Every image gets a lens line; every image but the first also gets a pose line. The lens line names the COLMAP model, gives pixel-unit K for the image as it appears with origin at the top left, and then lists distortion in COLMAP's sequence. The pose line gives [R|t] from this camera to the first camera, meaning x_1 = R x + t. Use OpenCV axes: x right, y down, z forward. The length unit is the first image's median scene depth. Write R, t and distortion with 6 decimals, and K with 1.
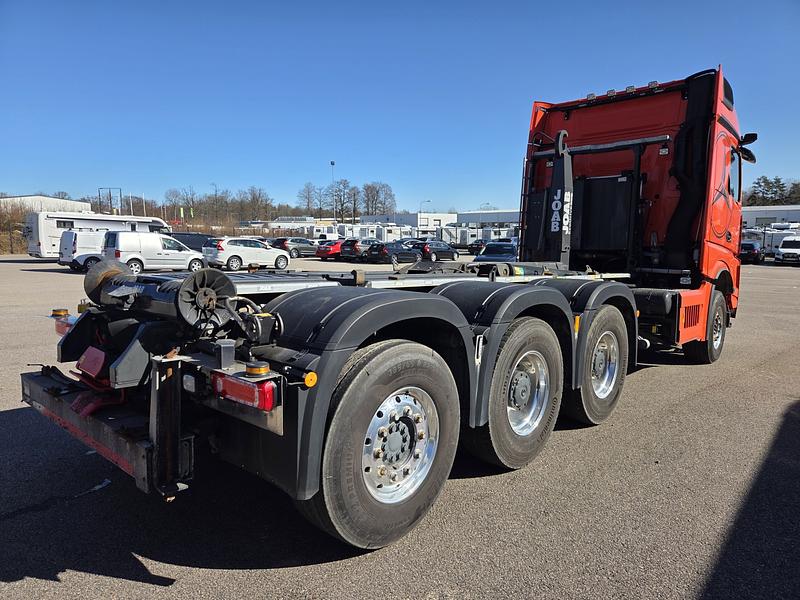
lens RADIAL K [[560.8, 0, 400.0], [0, 560.8, 300.0], [0, 0, 1]] dist [0.001716, 0.000491]
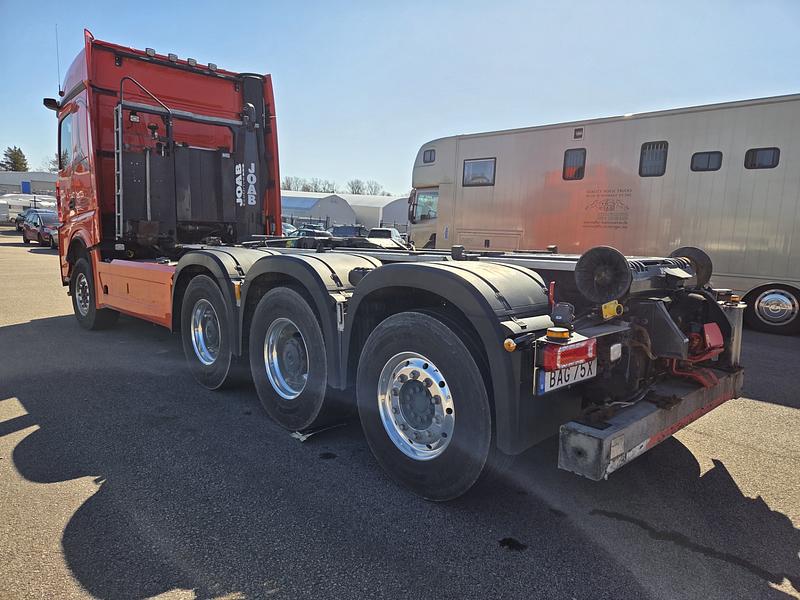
lens RADIAL K [[560.8, 0, 400.0], [0, 560.8, 300.0], [0, 0, 1]] dist [0.001716, 0.000491]
pose [[0.022710, -0.128651, 0.991430, -0.720969], [0.058216, 0.990173, 0.127154, -0.062304], [-0.998046, 0.054829, 0.029976, 0.686615]]
